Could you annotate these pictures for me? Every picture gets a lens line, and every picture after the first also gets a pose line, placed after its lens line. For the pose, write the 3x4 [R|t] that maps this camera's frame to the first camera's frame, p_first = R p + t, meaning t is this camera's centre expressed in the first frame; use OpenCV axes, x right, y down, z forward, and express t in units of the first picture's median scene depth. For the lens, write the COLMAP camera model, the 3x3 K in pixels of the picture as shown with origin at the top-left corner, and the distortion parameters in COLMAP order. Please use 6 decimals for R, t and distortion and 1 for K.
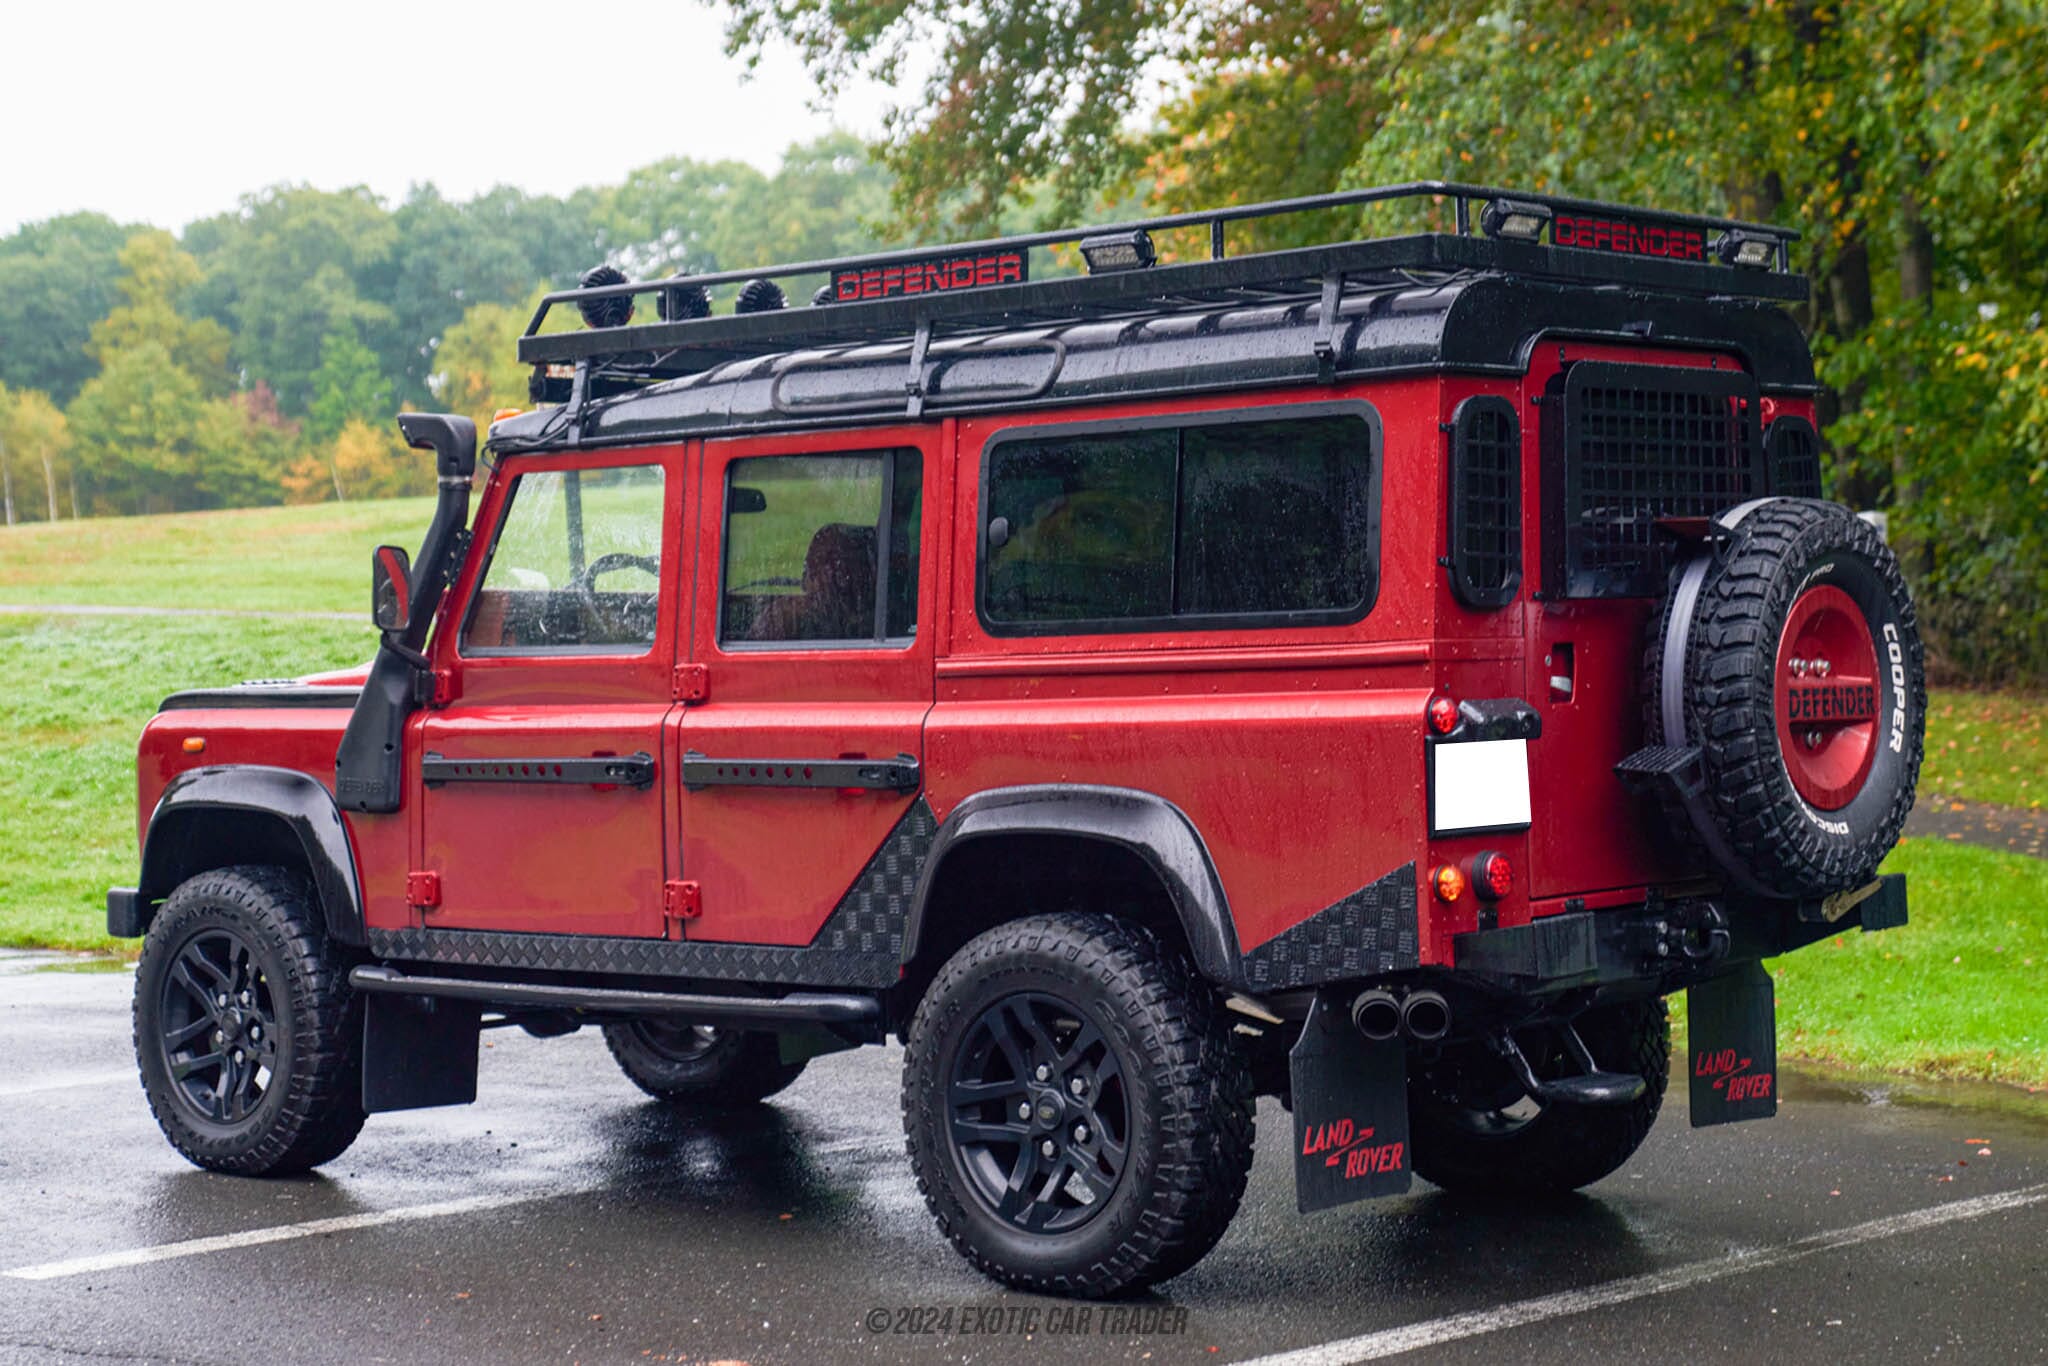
lens RADIAL K [[3679.1, 0, 1024.0], [0, 3679.1, 683.0], [0, 0, 1]] dist [-0.019683, 0.000458]
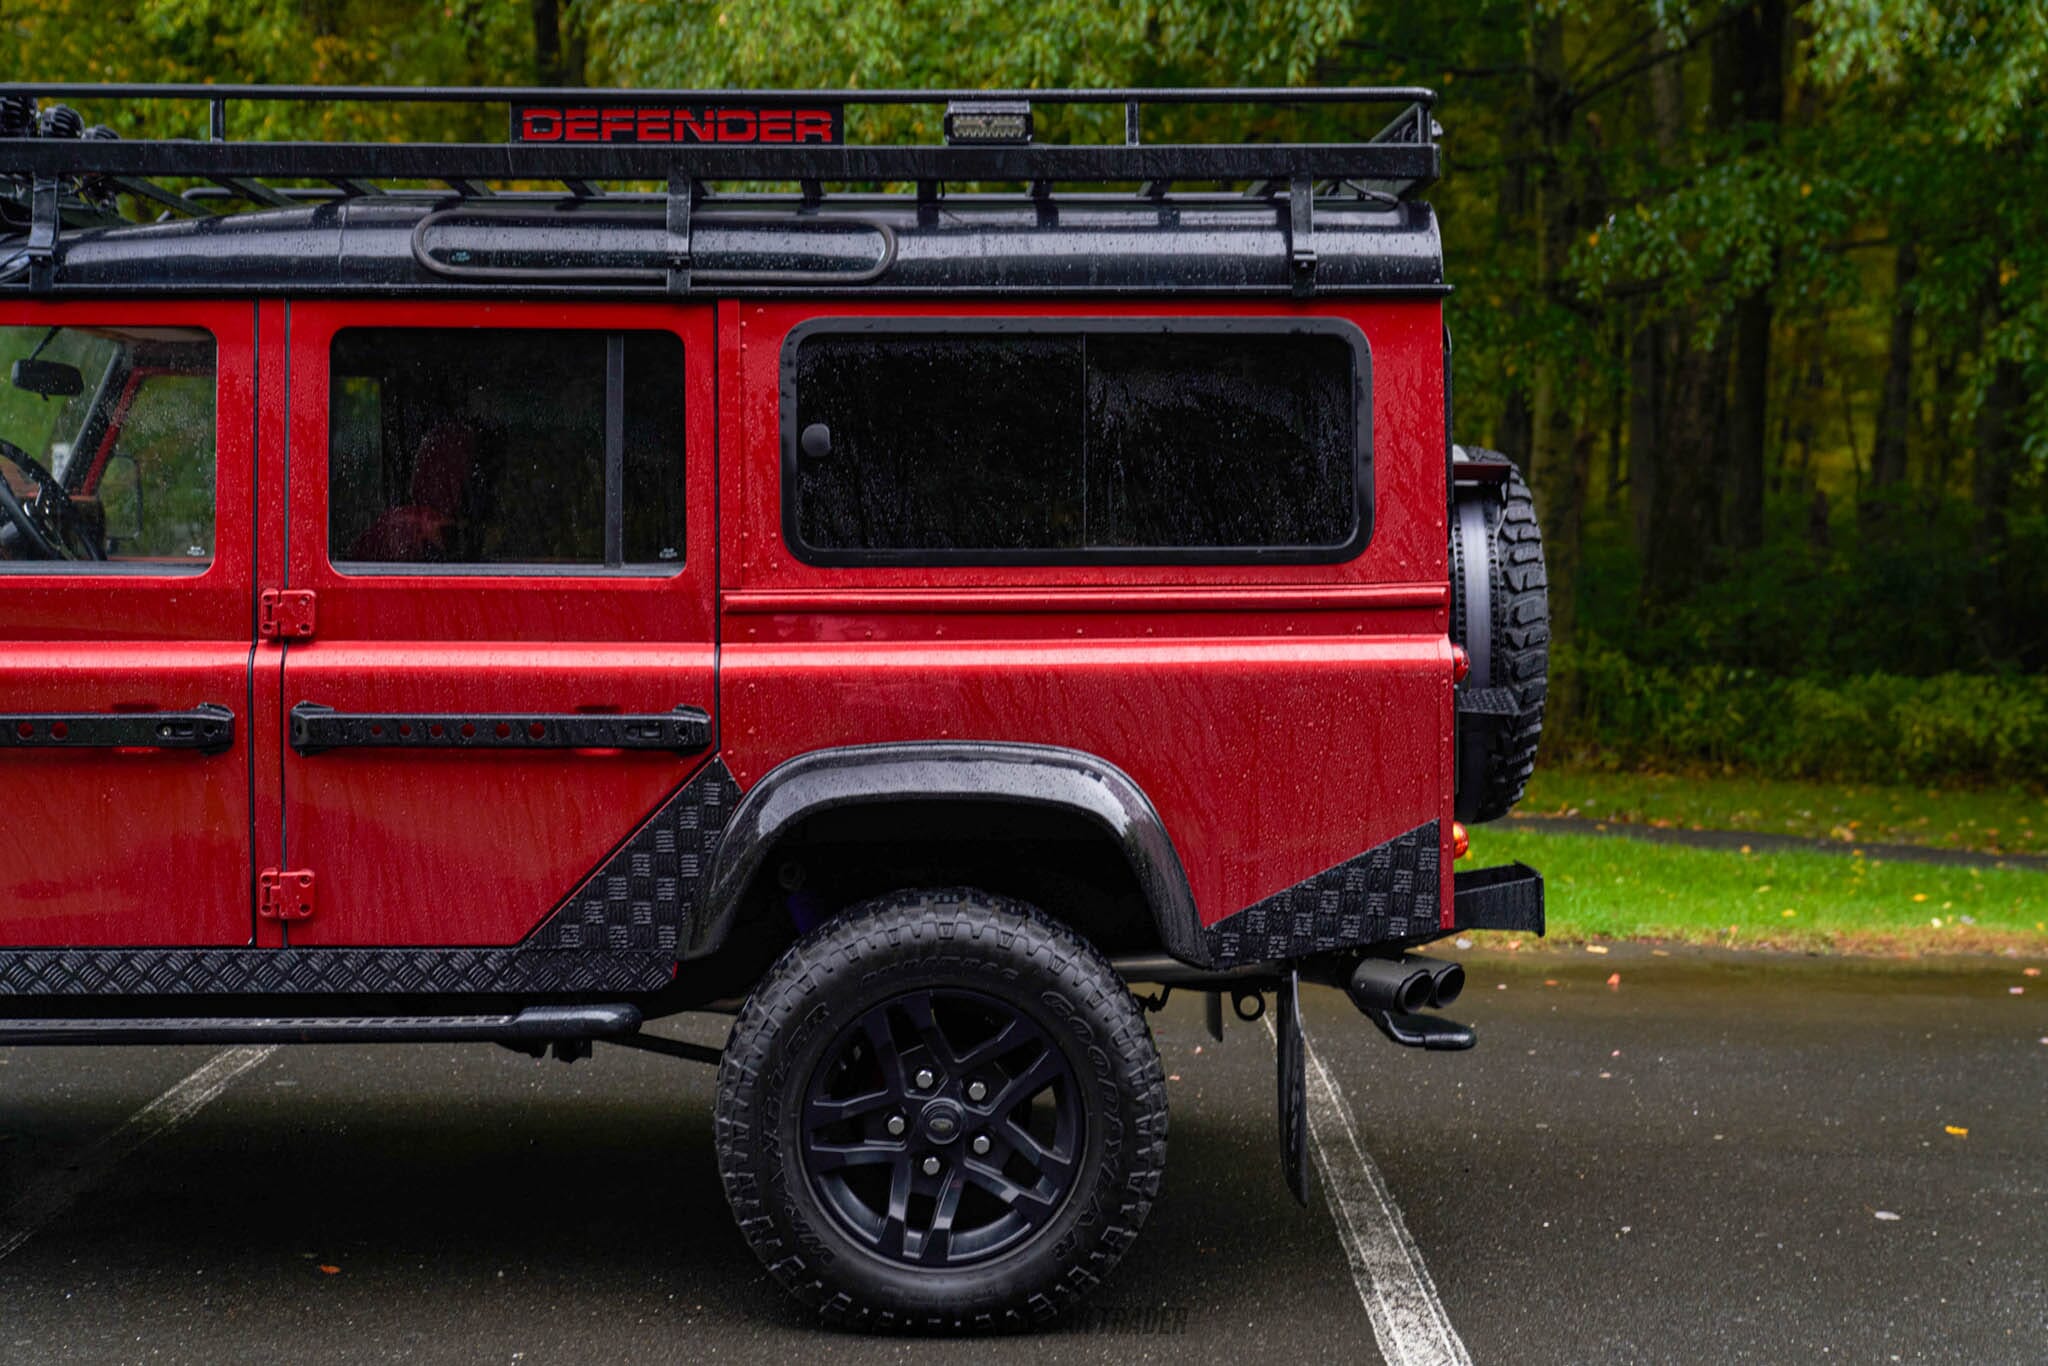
lens RADIAL K [[2647.6, 0, 1024.0], [0, 2647.6, 683.0], [0, 0, 1]] dist [0.015681, -0.023071]
pose [[0.723211, -0.015190, 0.690460, -0.387604], [-0.013491, 0.999257, 0.036115, -0.008150], [-0.690495, -0.035433, 0.722468, 0.523545]]
